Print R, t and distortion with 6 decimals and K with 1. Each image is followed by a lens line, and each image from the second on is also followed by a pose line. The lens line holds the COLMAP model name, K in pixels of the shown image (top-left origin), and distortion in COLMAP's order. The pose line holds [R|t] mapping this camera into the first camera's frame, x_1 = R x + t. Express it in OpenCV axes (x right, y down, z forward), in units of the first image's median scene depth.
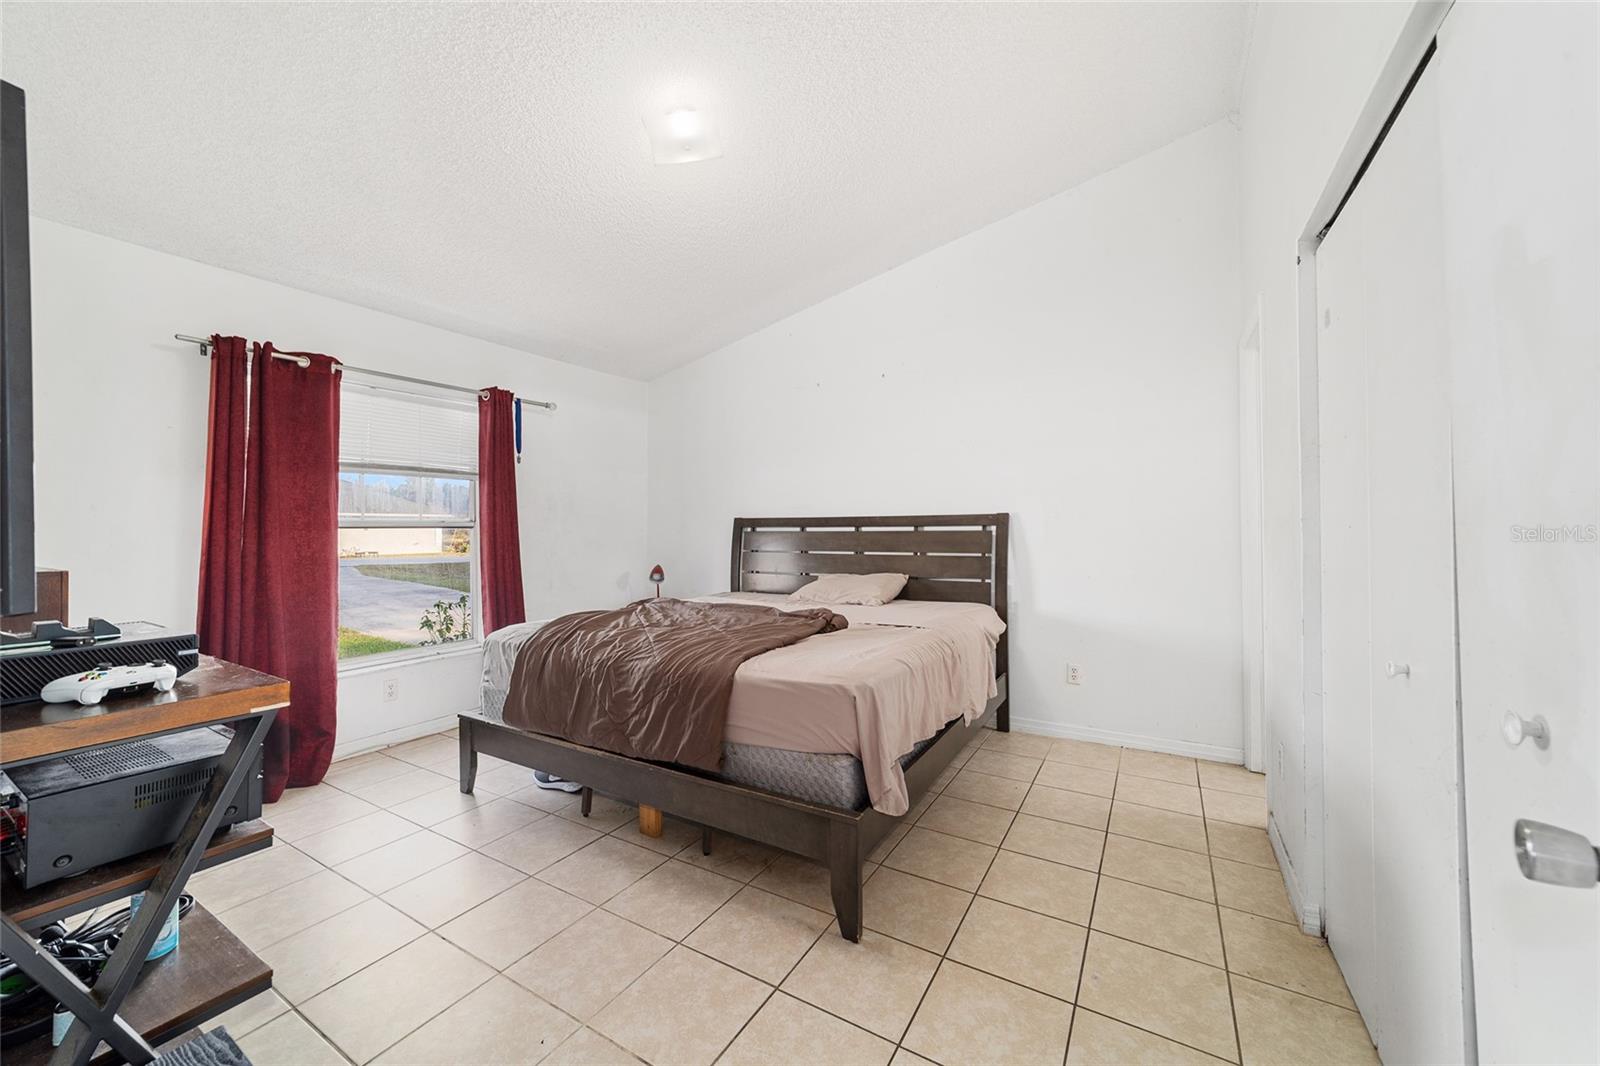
lens RADIAL K [[615.4, 0, 797.2], [0, 615.4, 525.7], [0, 0, 1]] dist [-0.017946, 0.007923]
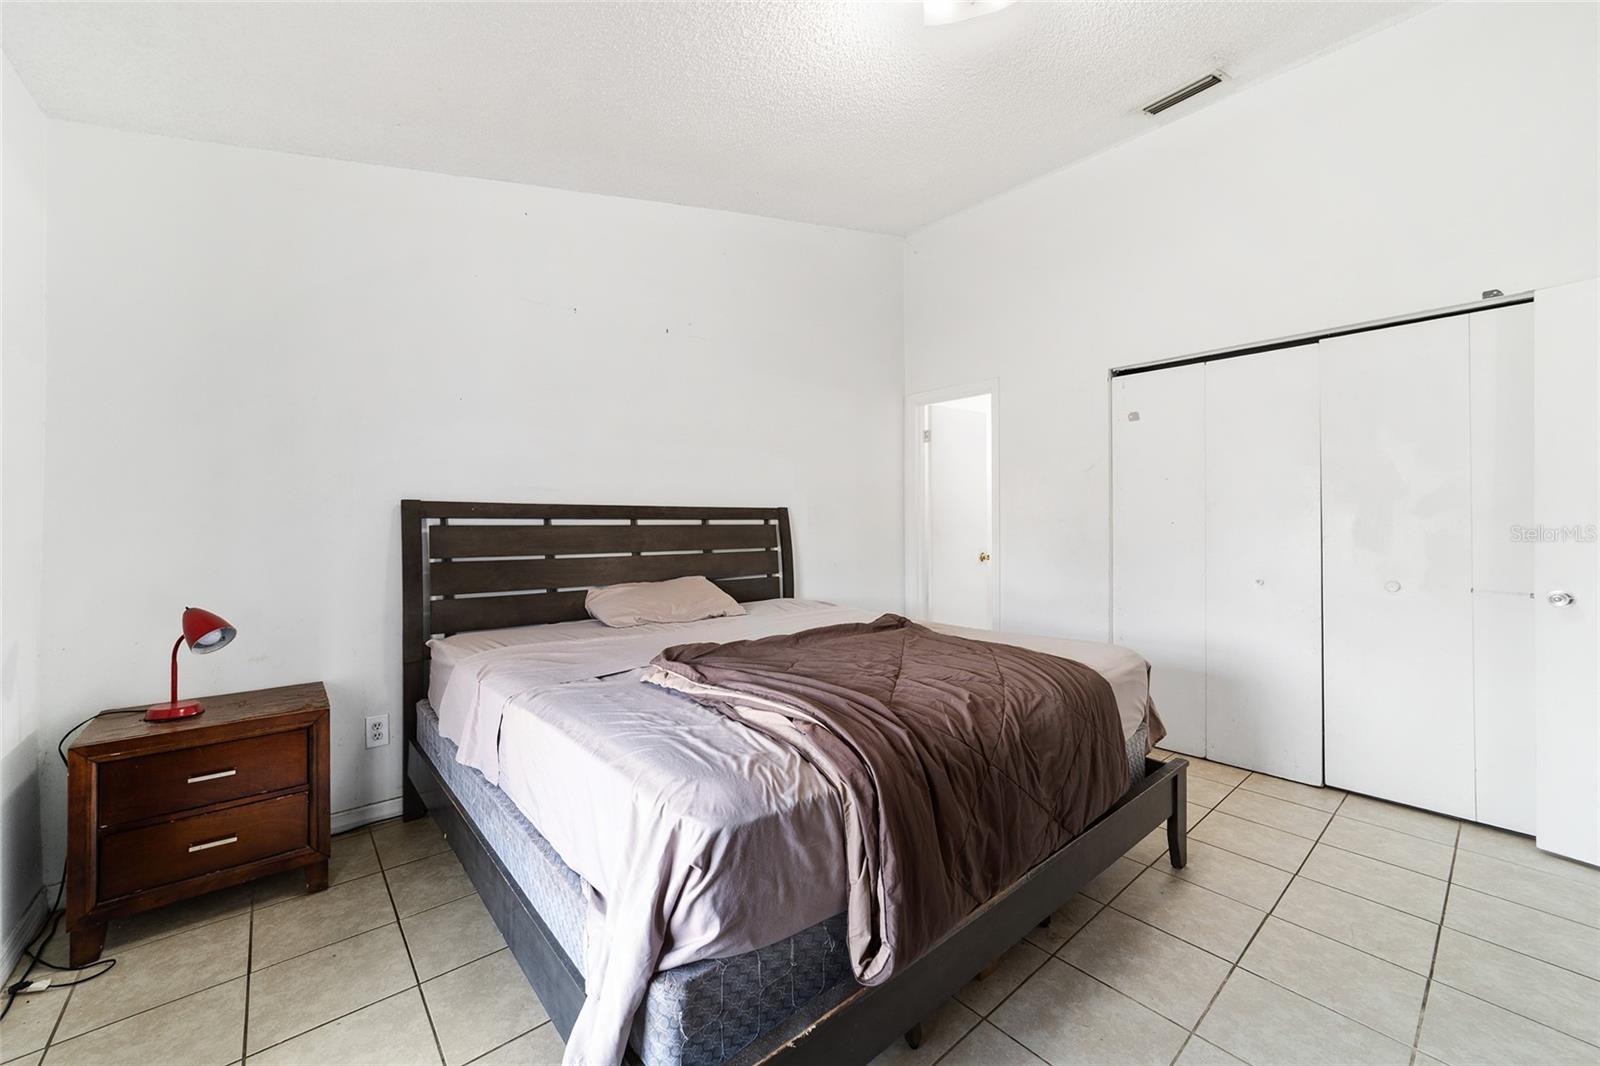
lens RADIAL K [[615.4, 0, 797.2], [0, 615.4, 525.7], [0, 0, 1]] dist [-0.017946, 0.007923]
pose [[0.322449, 0.000485, 0.946587, -0.609008], [-0.008346, 0.999962, 0.002330, 0.007136], [-0.946550, -0.008652, 0.322441, 0.631825]]
